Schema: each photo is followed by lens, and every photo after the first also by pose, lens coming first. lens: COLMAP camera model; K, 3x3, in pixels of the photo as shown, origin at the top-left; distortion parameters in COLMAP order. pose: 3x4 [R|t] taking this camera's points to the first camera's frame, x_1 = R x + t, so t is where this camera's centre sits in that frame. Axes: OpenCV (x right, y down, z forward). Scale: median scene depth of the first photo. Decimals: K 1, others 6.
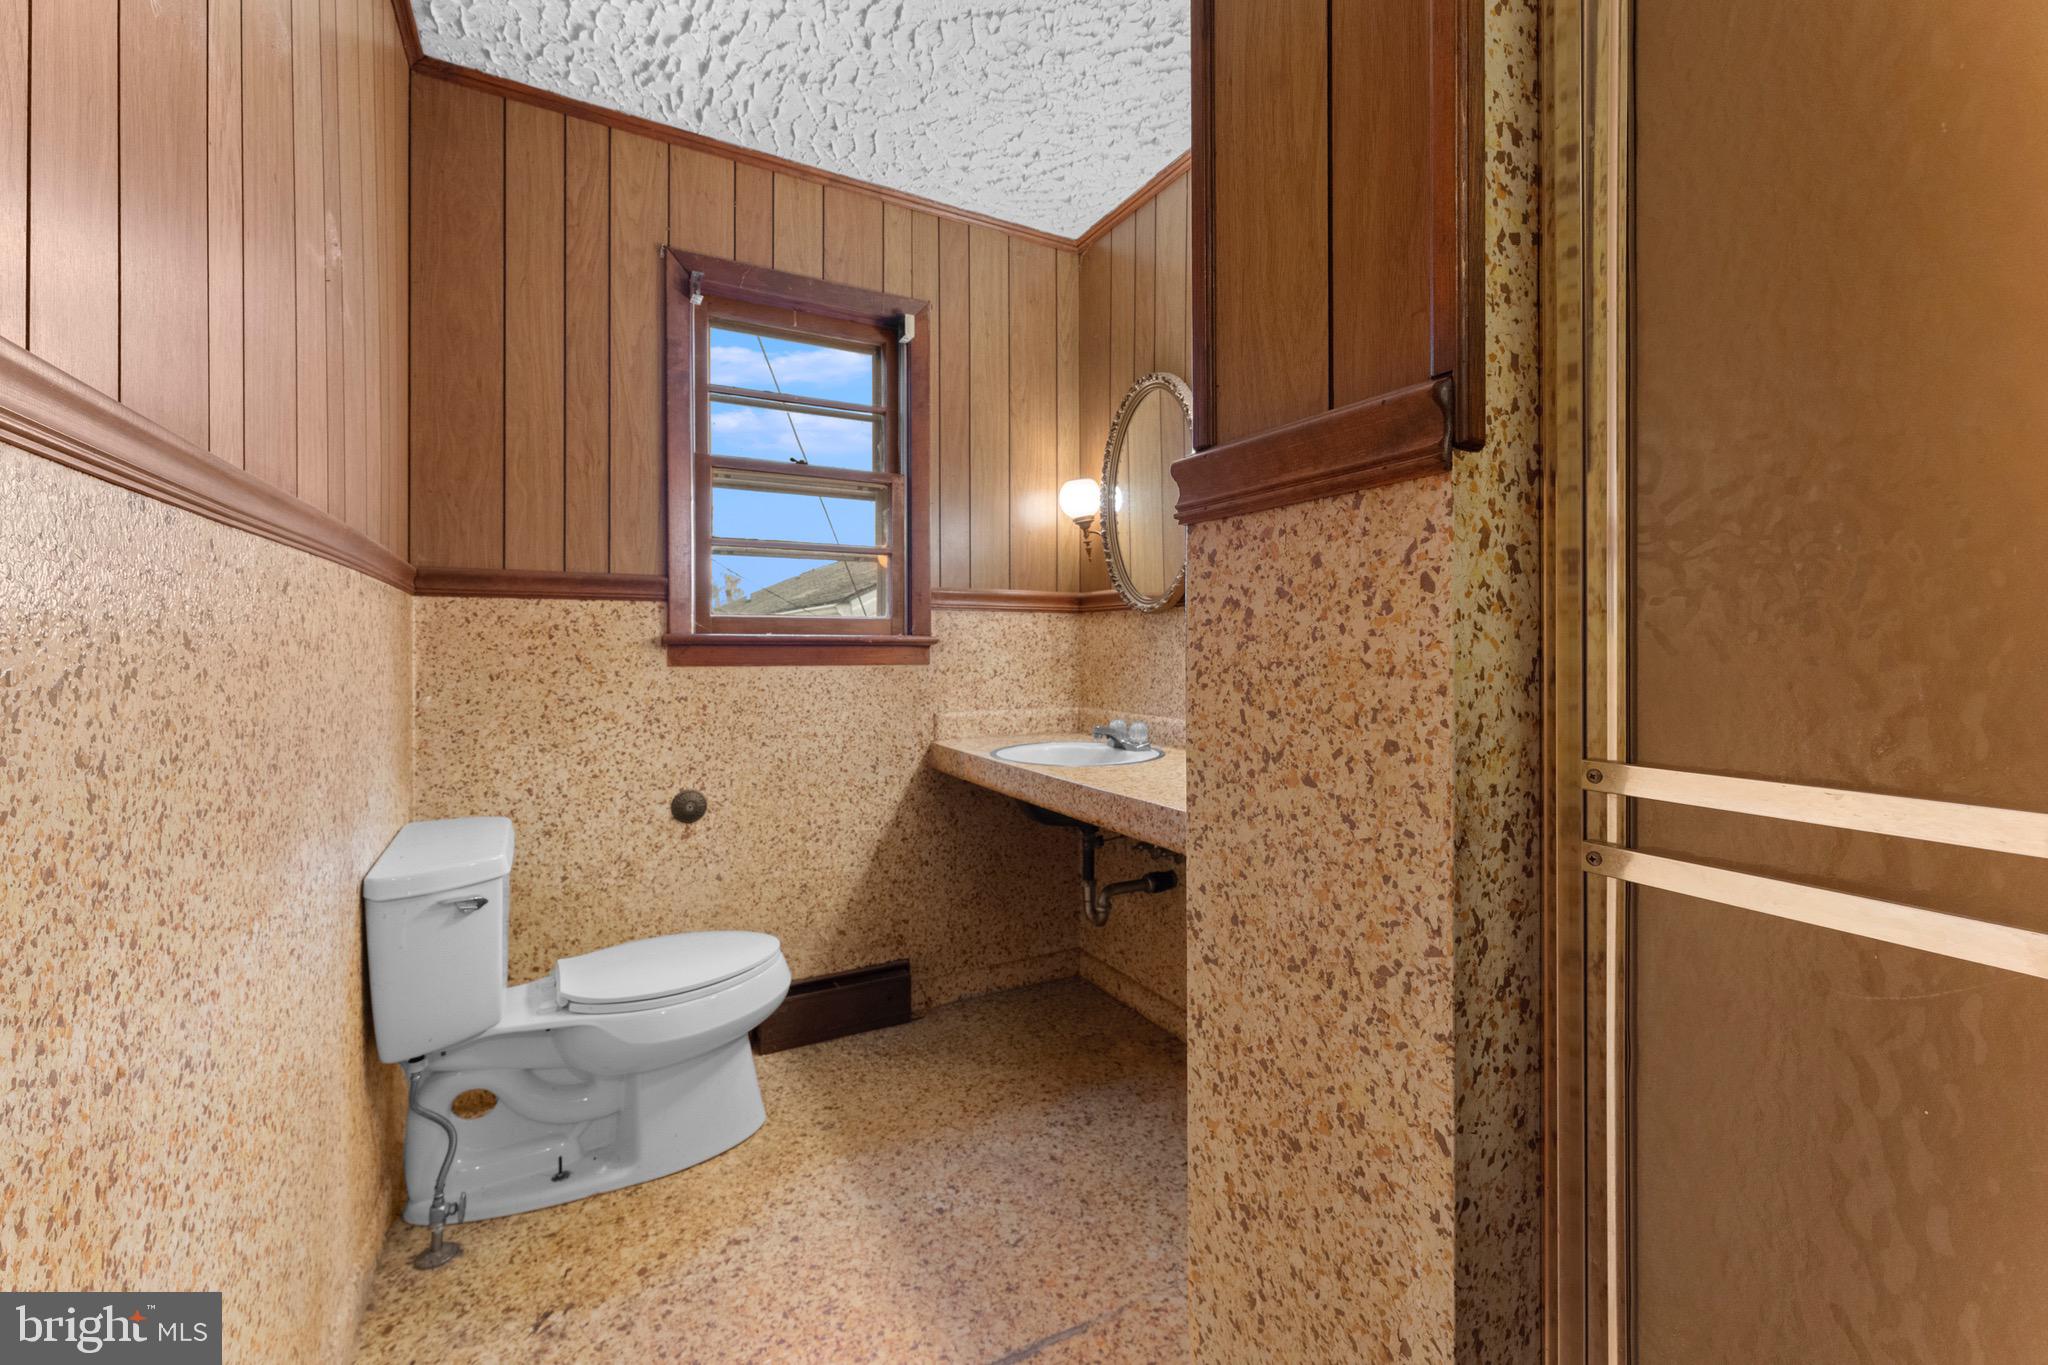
lens RADIAL K [[842.8, 0, 1018.0], [0, 842.8, 647.6], [0, 0, 1]] dist [0.007753, 0.000000]
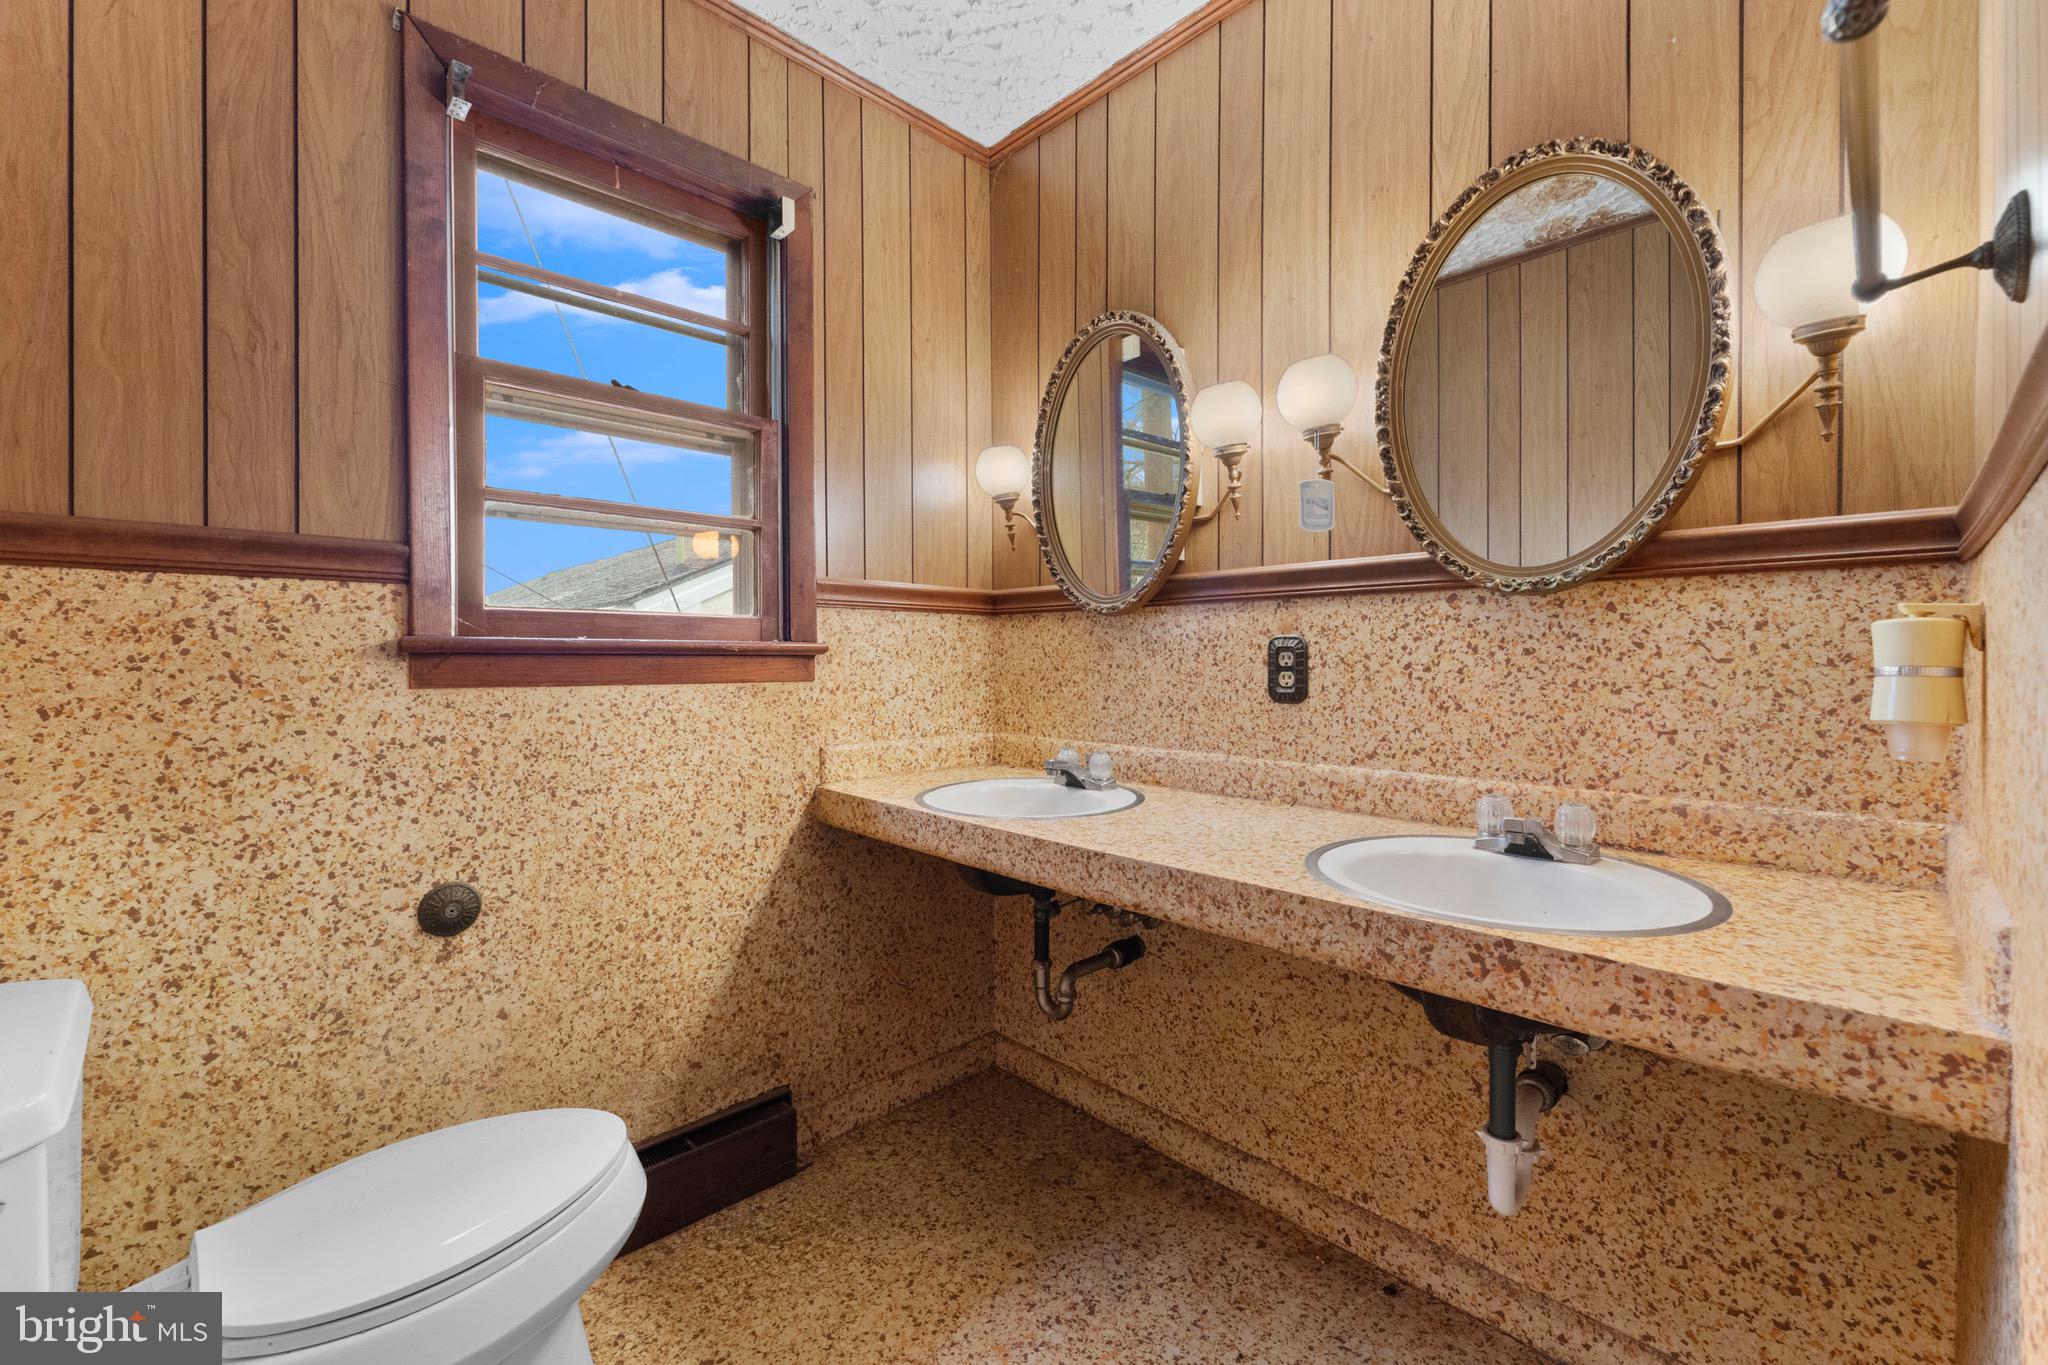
lens RADIAL K [[837.7, 0, 1020.6], [0, 837.7, 665.3], [0, 0, 1]] dist [-0.000086, -0.000130]
pose [[0.963175, -0.002482, 0.268866, -0.138494], [0.000377, 0.999969, 0.007877, 0.000476], [-0.268877, -0.007486, 0.963145, 0.267282]]
